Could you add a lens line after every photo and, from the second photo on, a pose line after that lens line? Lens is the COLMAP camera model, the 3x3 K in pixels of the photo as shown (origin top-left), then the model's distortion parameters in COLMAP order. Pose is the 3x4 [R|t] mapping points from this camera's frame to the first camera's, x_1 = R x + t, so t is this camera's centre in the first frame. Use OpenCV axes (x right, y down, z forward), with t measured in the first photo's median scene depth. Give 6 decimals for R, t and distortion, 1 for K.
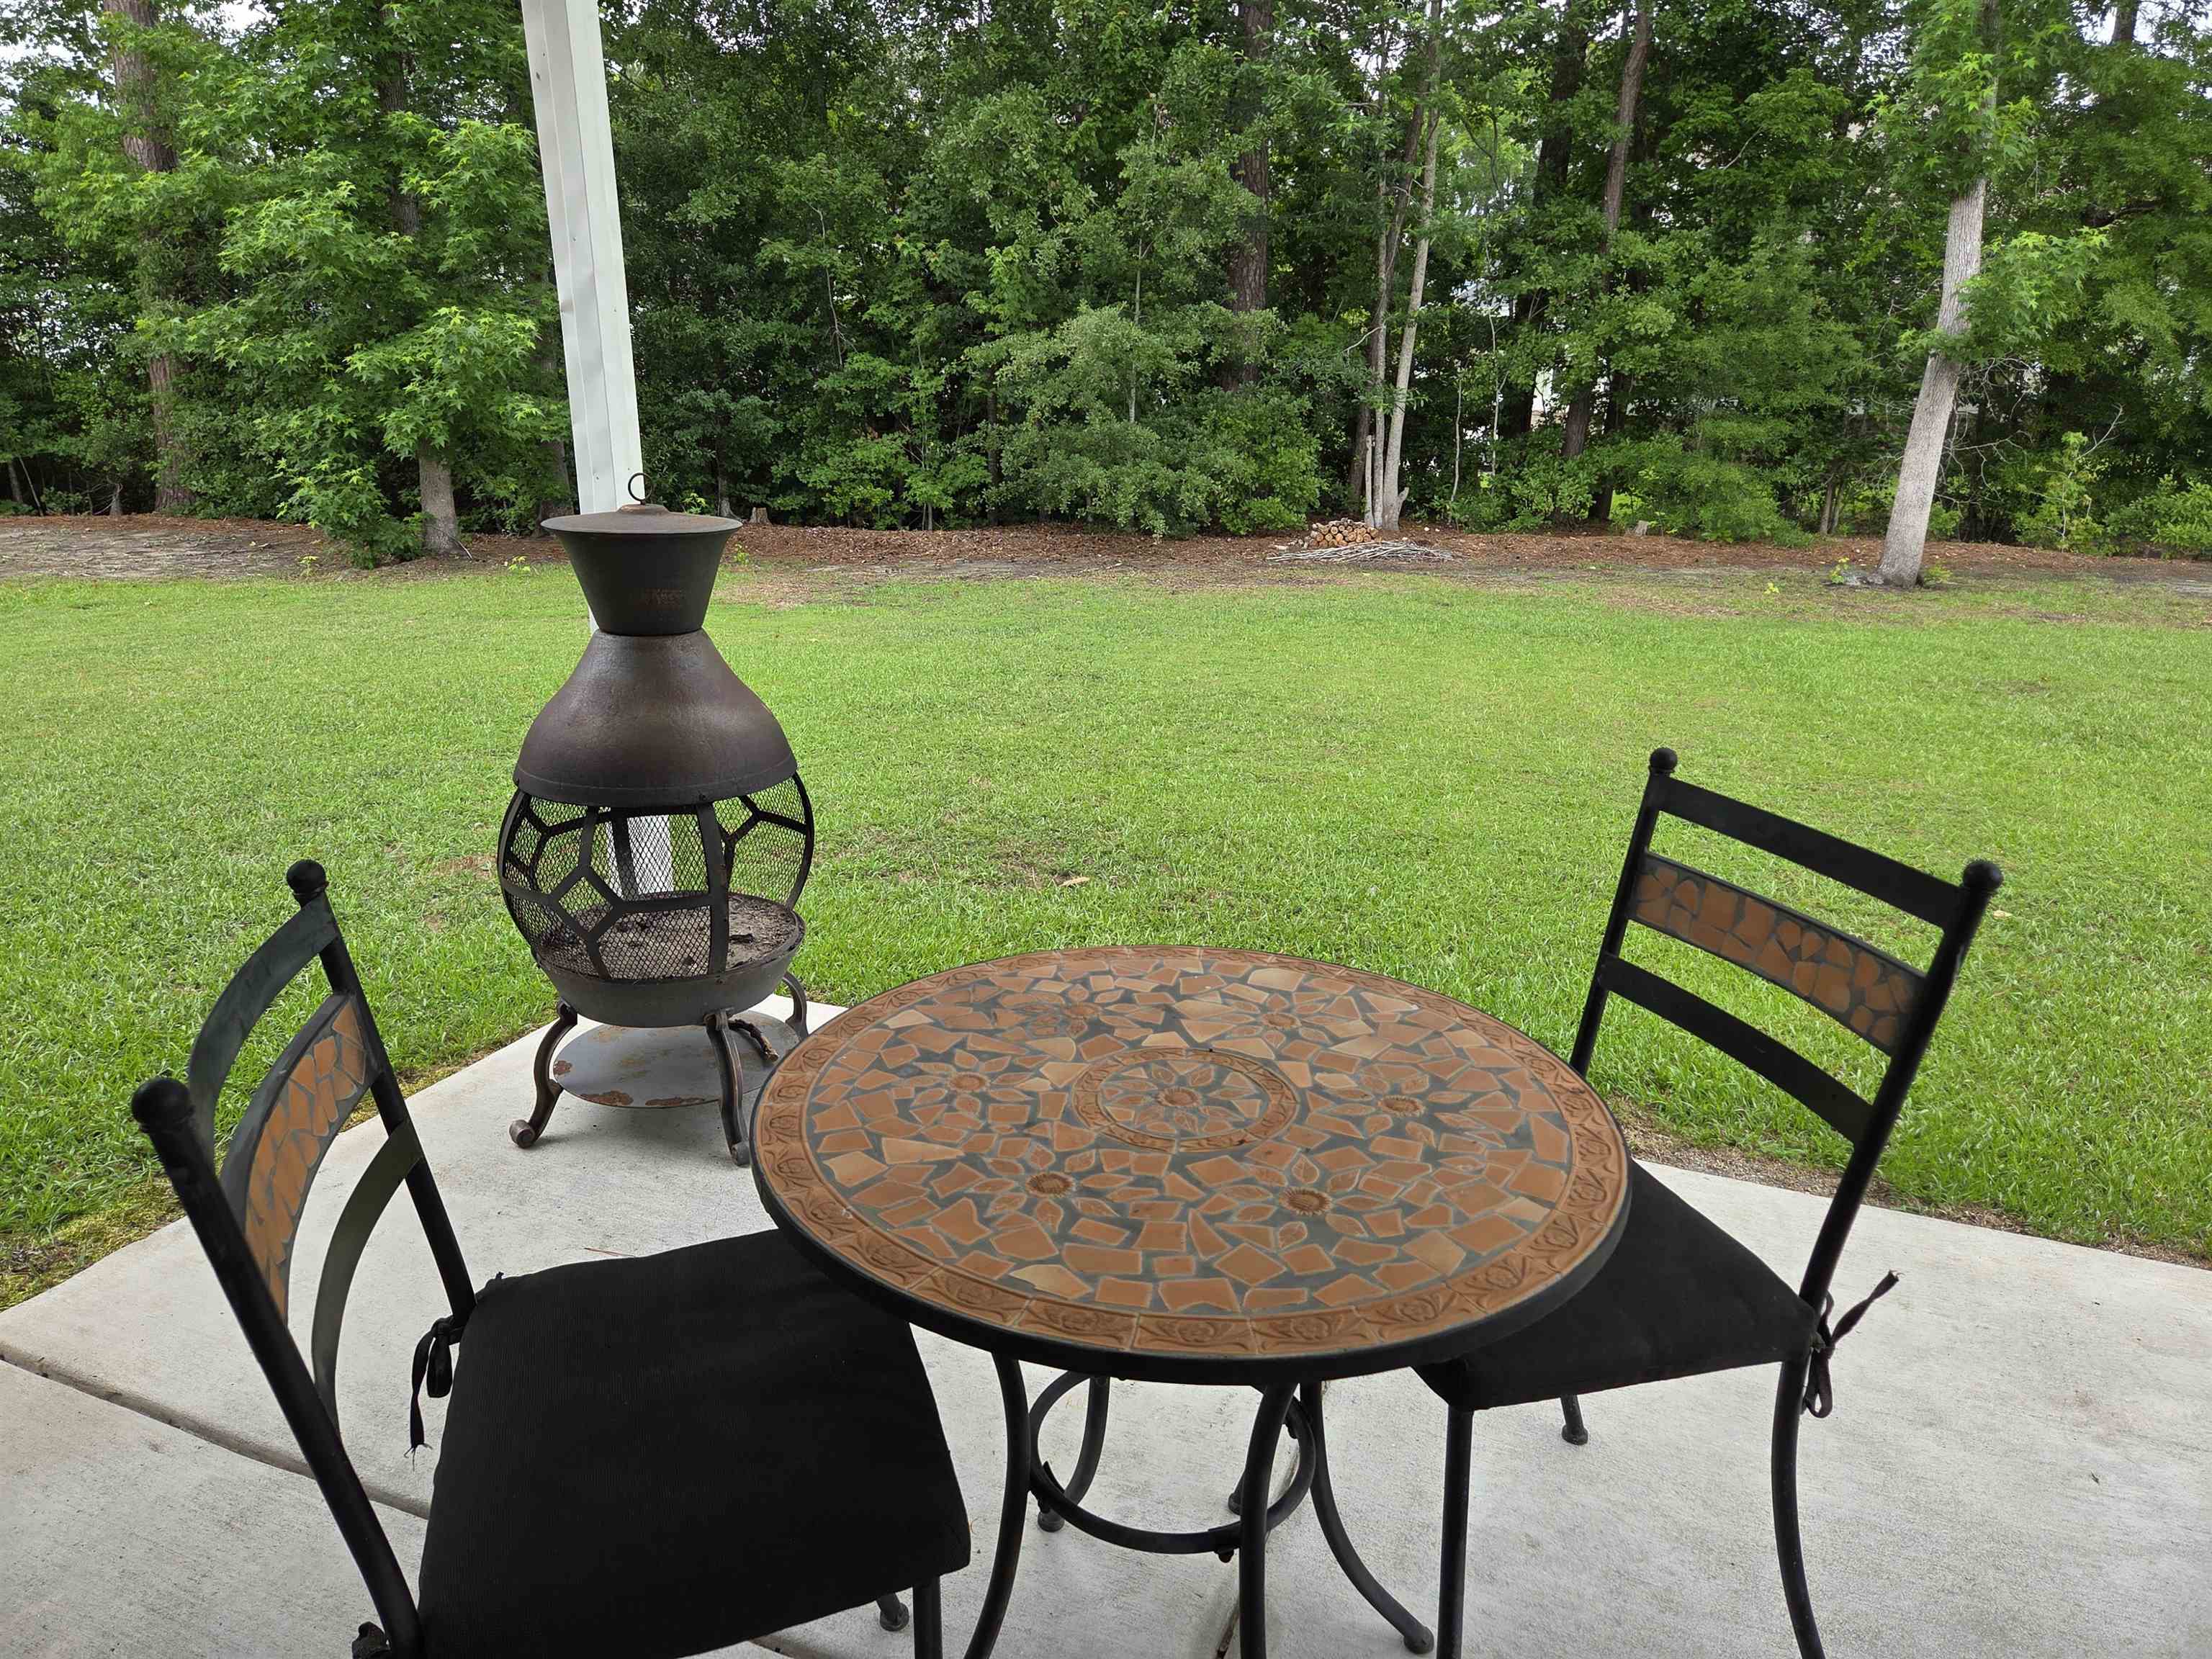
lens RADIAL K [[1475.1, 0, 1079.3], [0, 1475.1, 812.8], [0, 0, 1]] dist [0.073349, -0.058928]
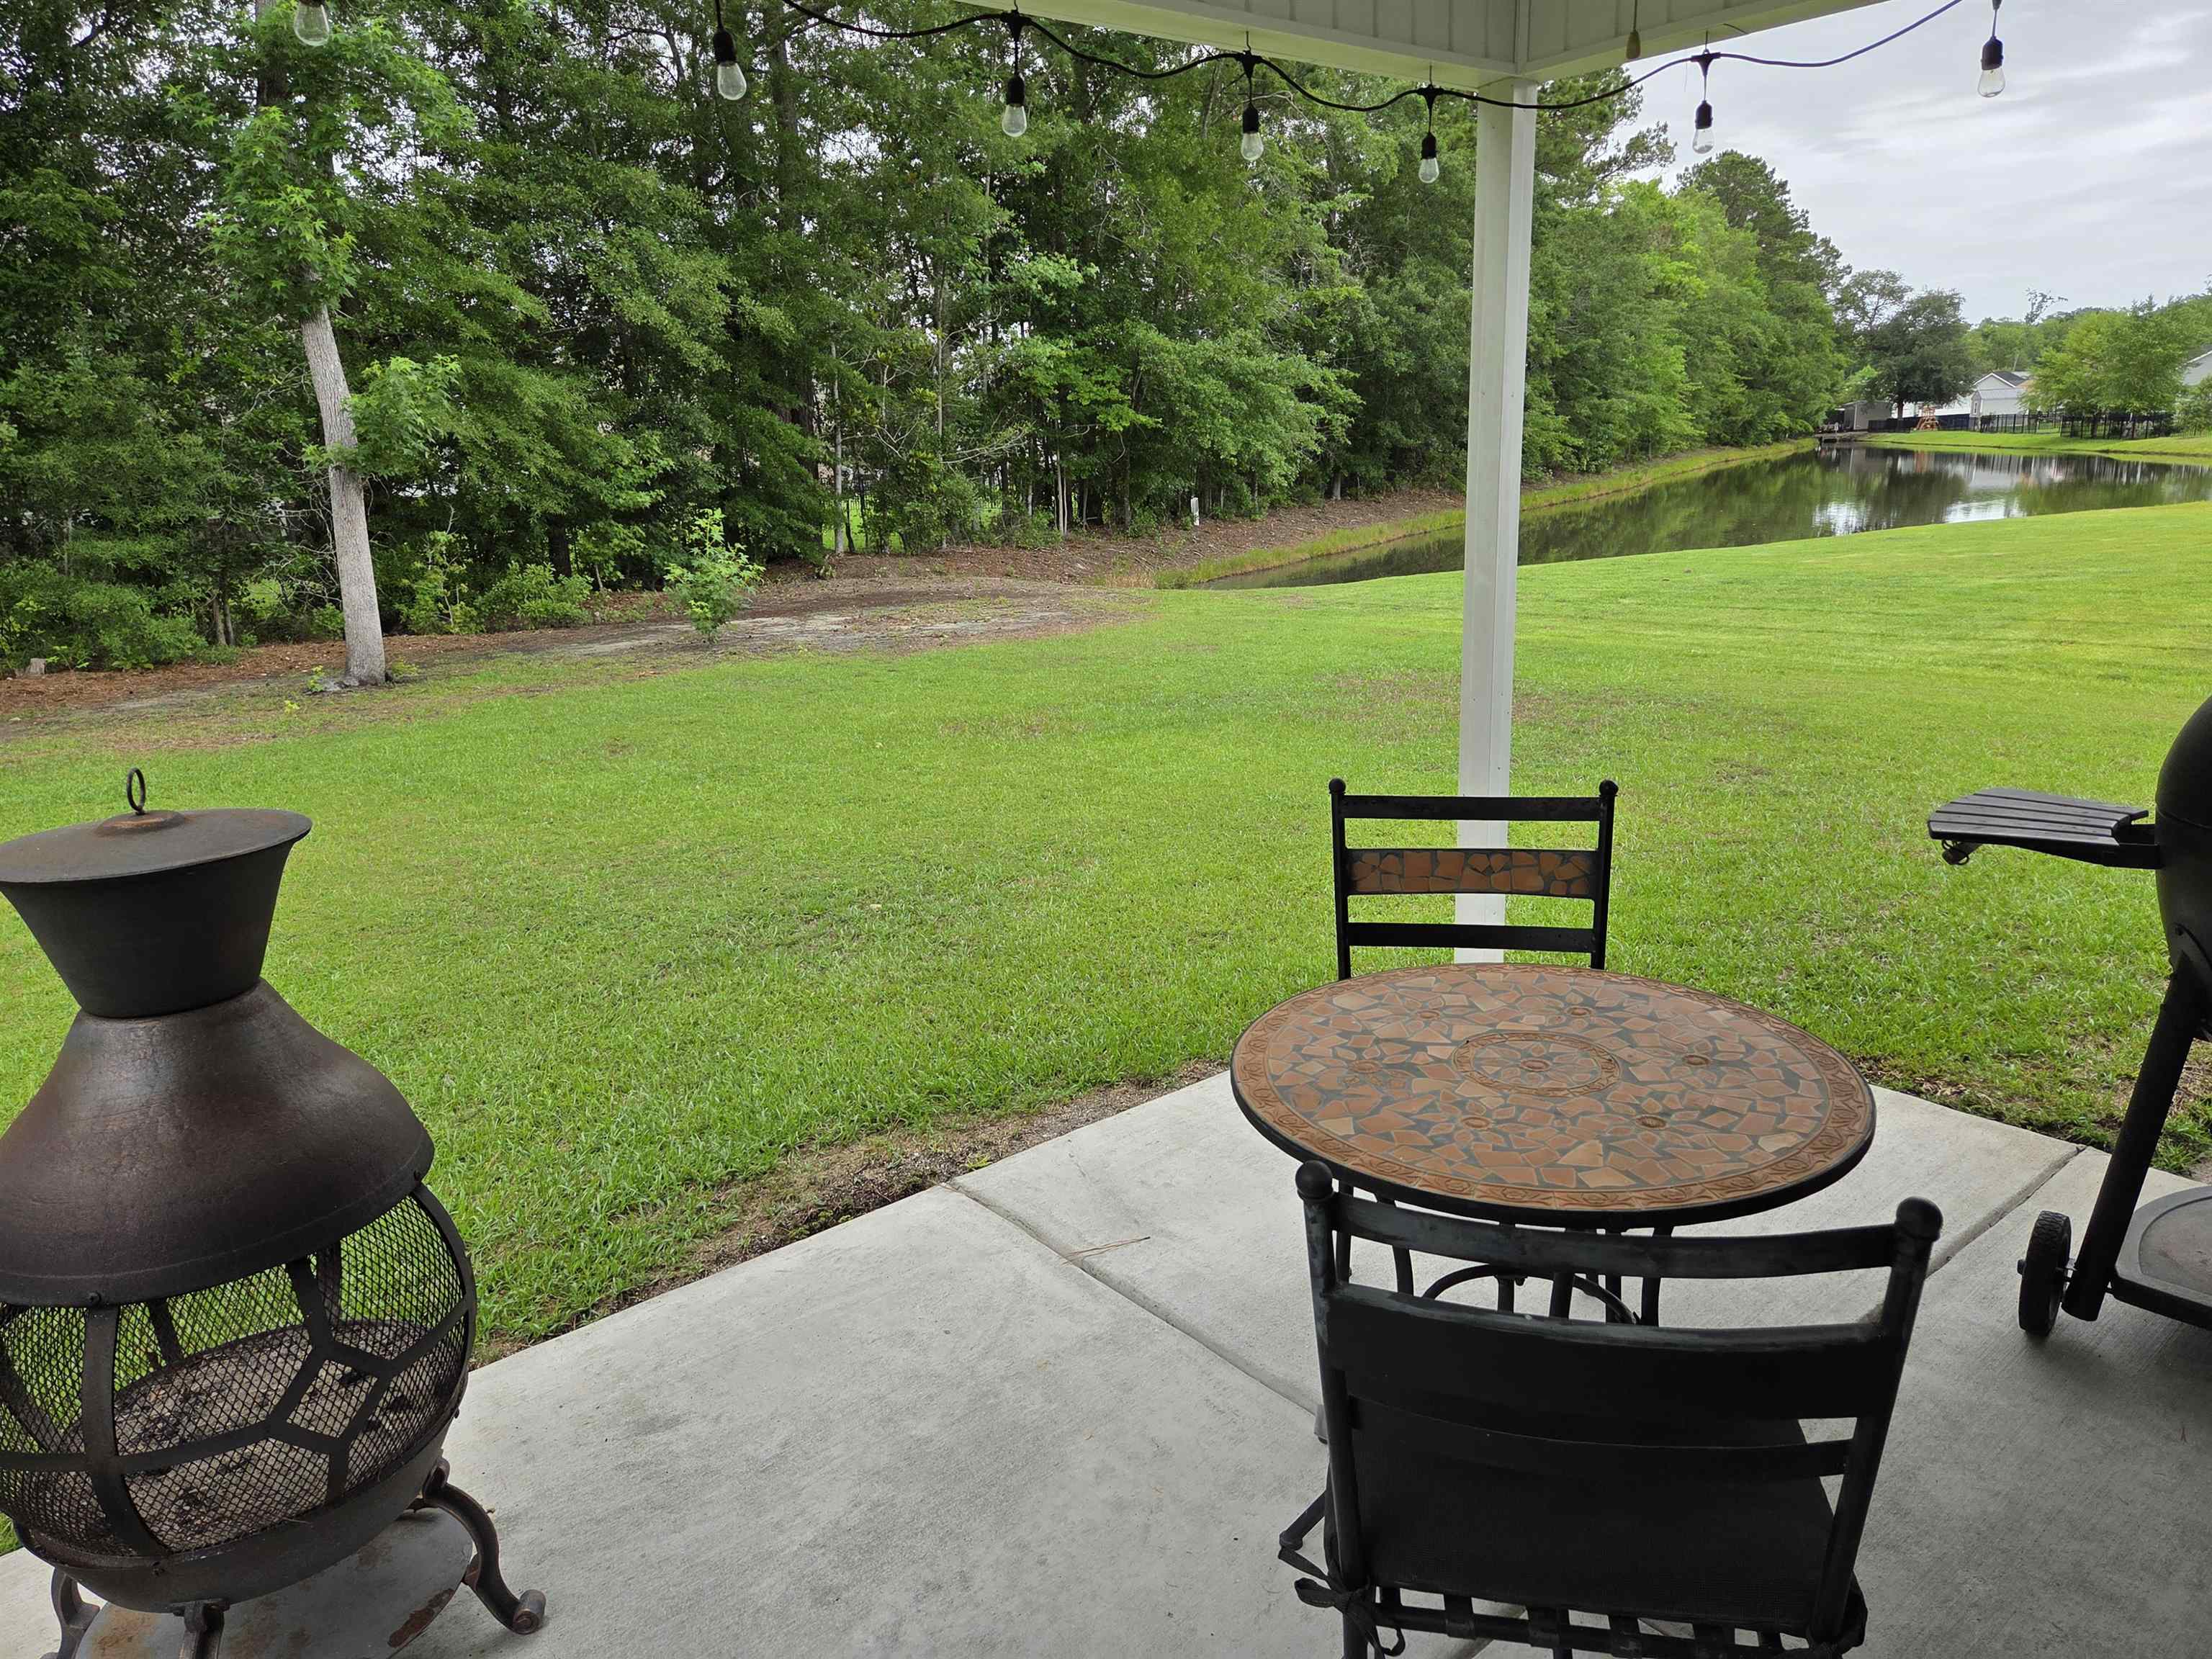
lens RADIAL K [[1475.1, 0, 1118.2], [0, 1475.1, 819.0], [0, 0, 1]] dist [0.073349, -0.058928]
pose [[0.462841, -0.236714, 0.854251, -0.105705], [0.284613, 0.952346, 0.109690, -0.024582], [-0.839508, 0.192362, 0.508156, 0.046838]]
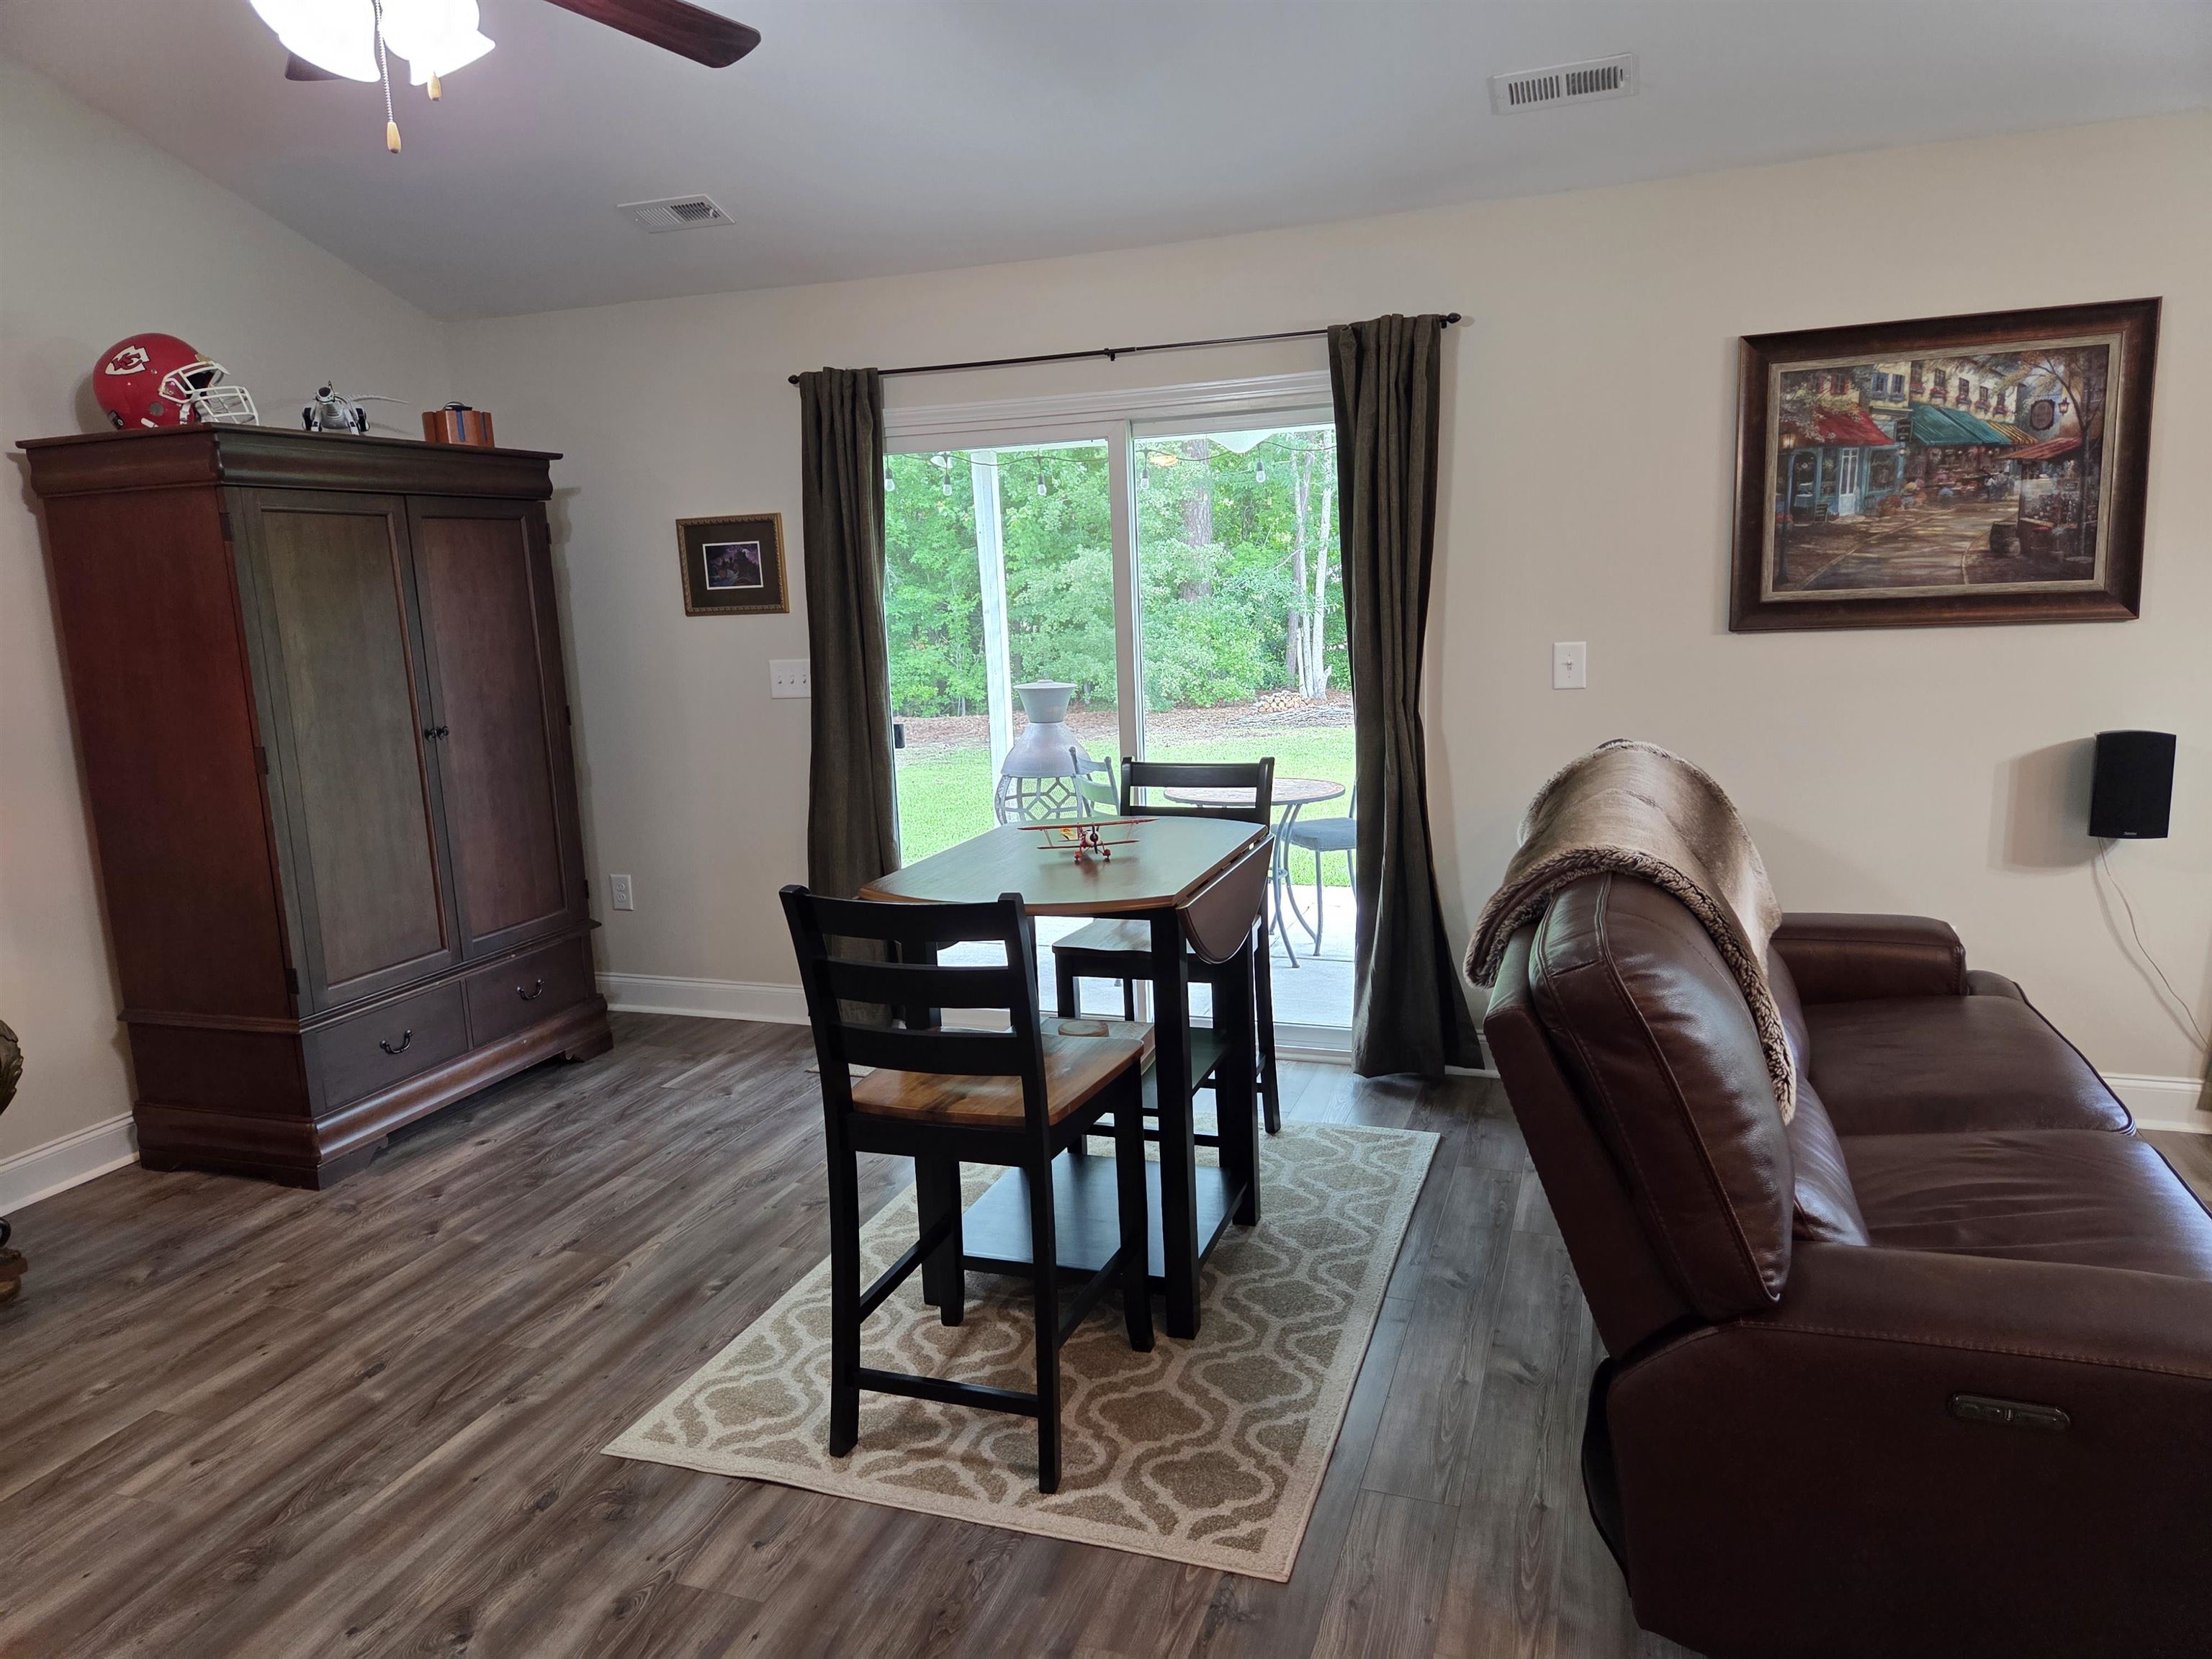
lens RADIAL K [[1475.1, 0, 1095.5], [0, 1475.1, 828.0], [0, 0, 1]] dist [0.073349, -0.058928]
pose [[0.997776, -0.052440, 0.041157, -0.051666], [0.056926, 0.991532, -0.116719, 0.069148], [-0.034688, 0.118802, 0.992312, -0.300355]]
